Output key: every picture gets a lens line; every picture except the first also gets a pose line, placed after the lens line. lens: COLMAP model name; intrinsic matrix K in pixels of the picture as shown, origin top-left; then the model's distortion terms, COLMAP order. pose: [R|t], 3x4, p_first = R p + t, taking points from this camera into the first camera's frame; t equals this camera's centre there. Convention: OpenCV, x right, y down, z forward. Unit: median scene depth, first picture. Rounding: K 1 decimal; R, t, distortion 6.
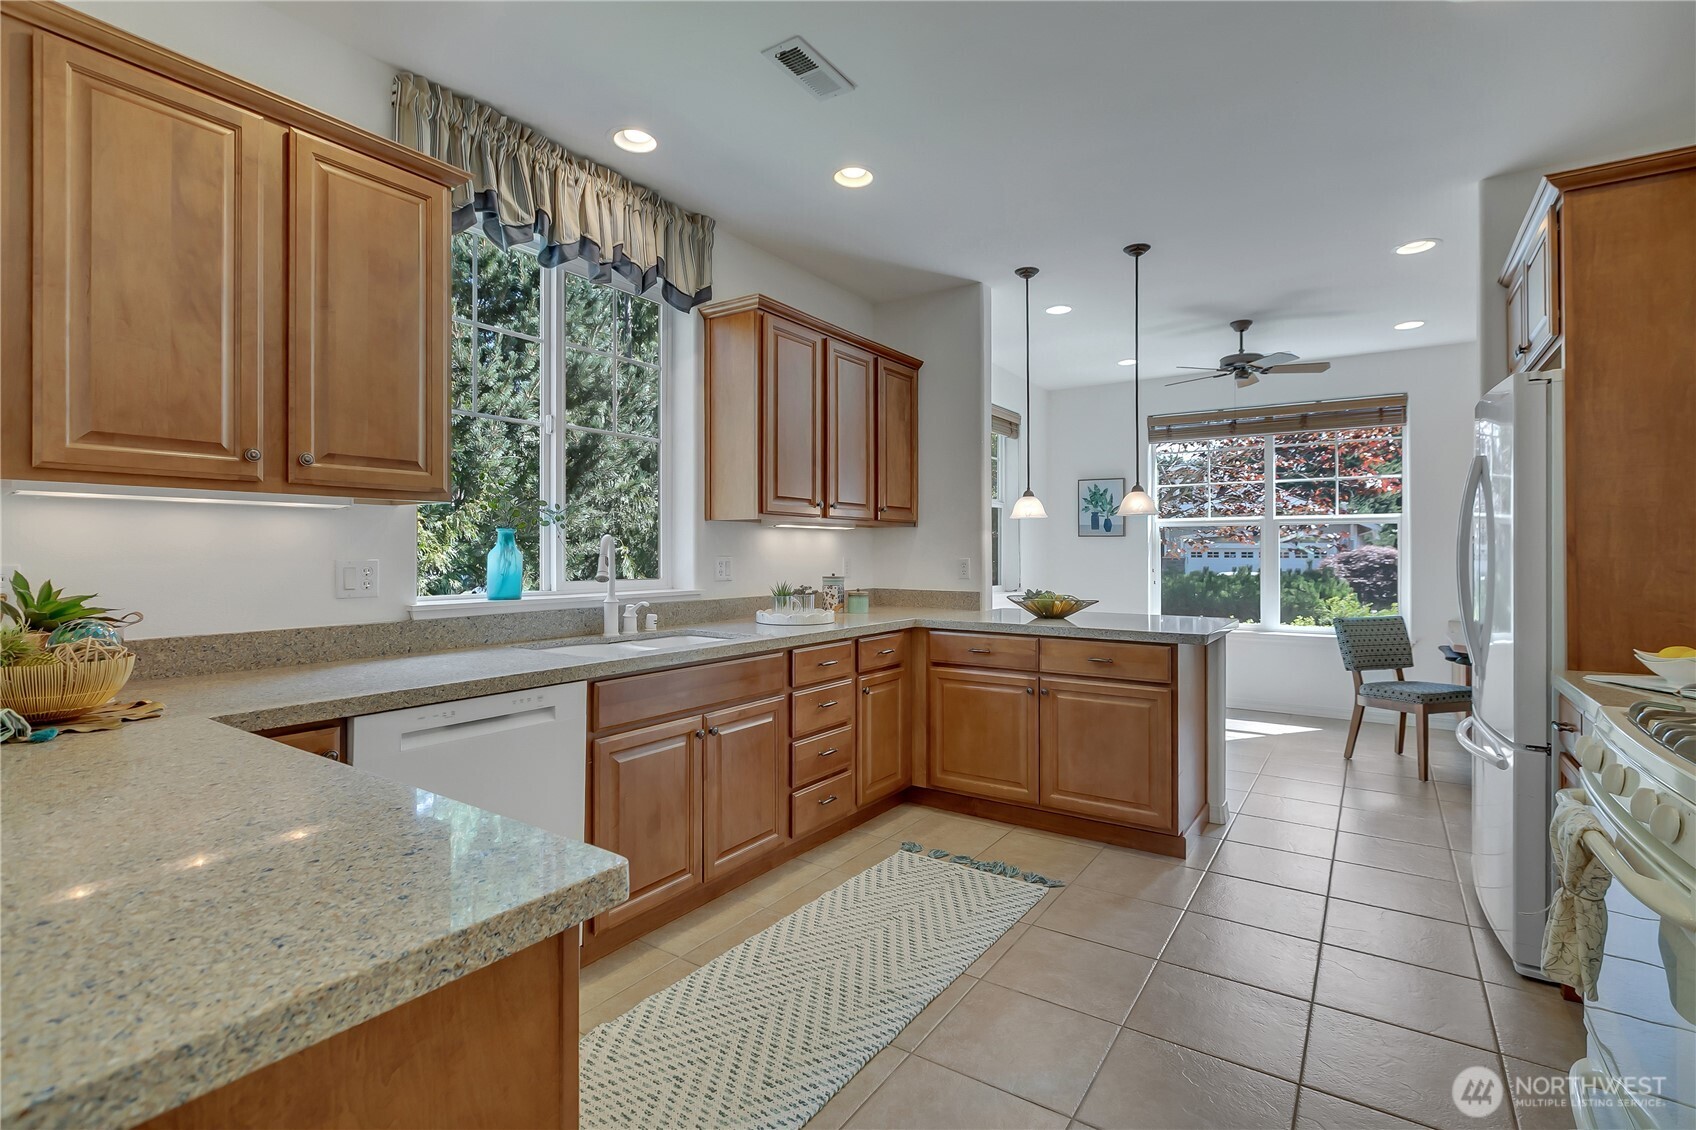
lens RADIAL K [[803.4, 0, 846.3], [0, 803.4, 550.4], [0, 0, 1]] dist [0.012264, -0.000042]
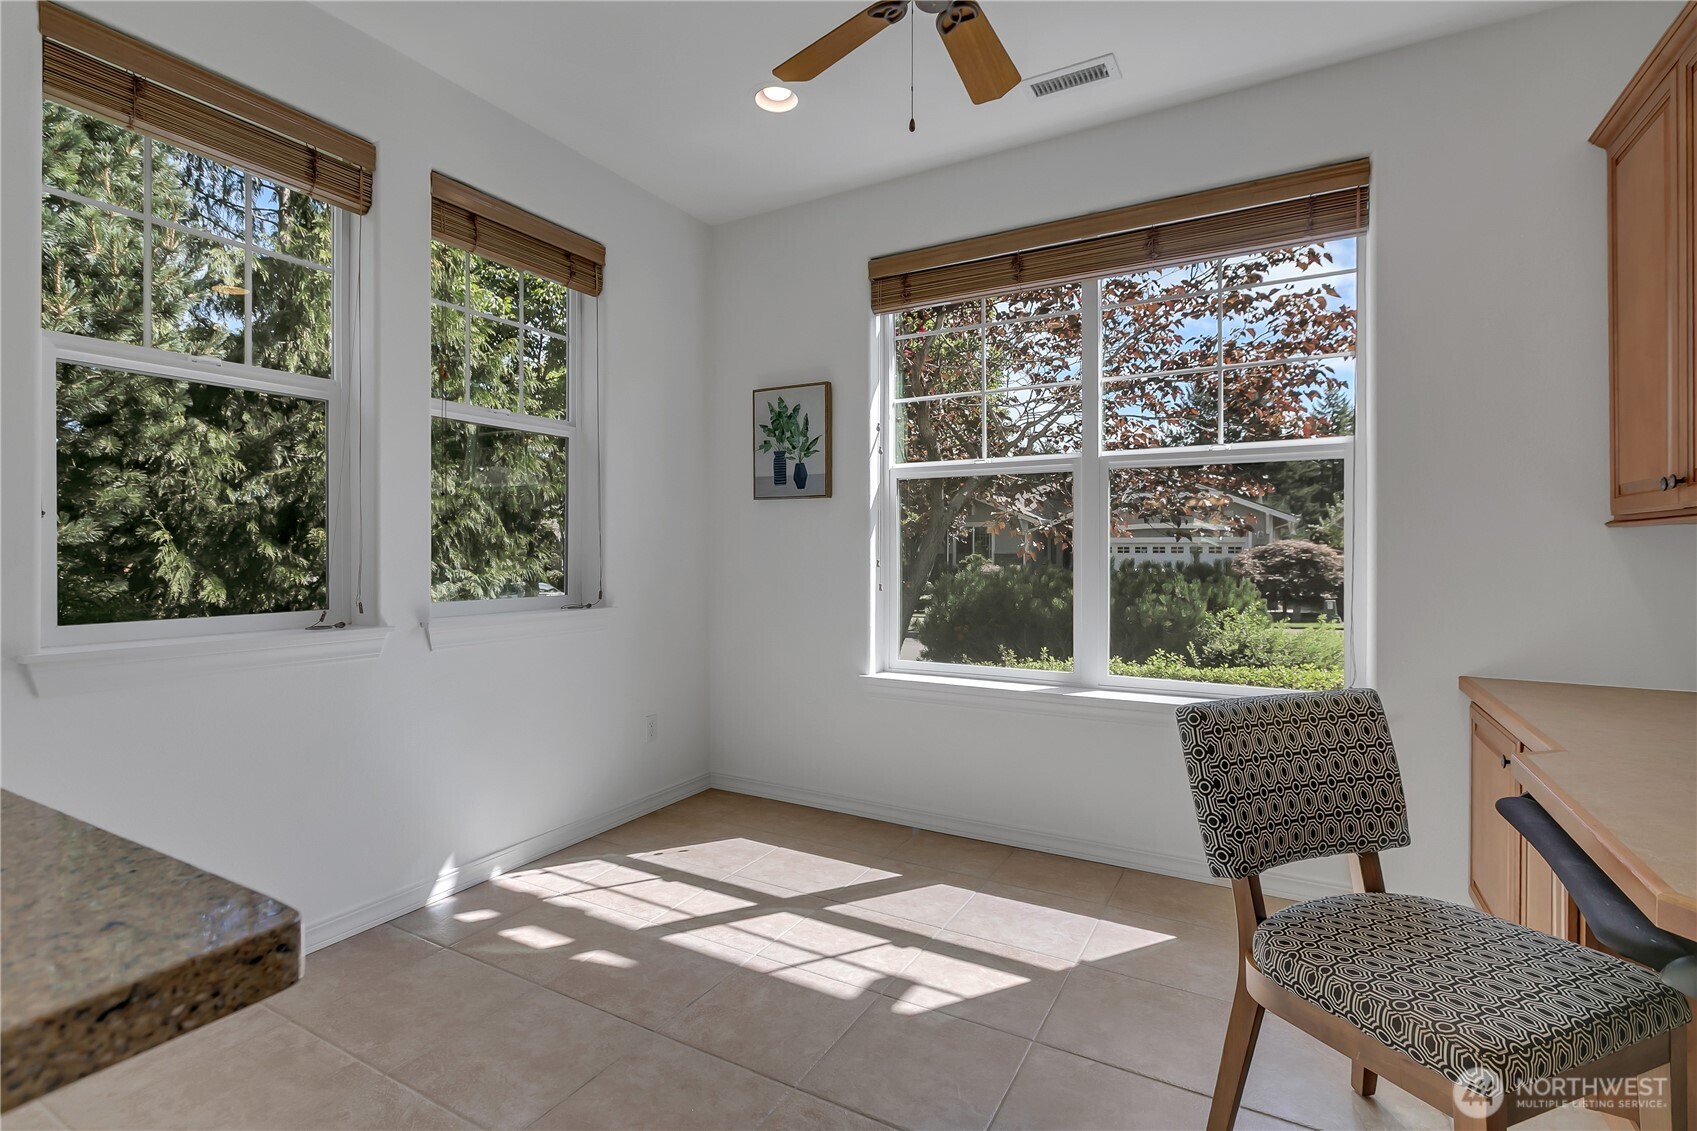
lens RADIAL K [[795.1, 0, 848.5], [0, 795.1, 565.5], [0, 0, 1]] dist [-0.000414, 0.000070]
pose [[0.997386, -0.004803, 0.072103, 0.318174], [0.003398, 0.999802, 0.019594, 0.015675], [-0.072183, -0.019298, 0.997205, 0.491368]]
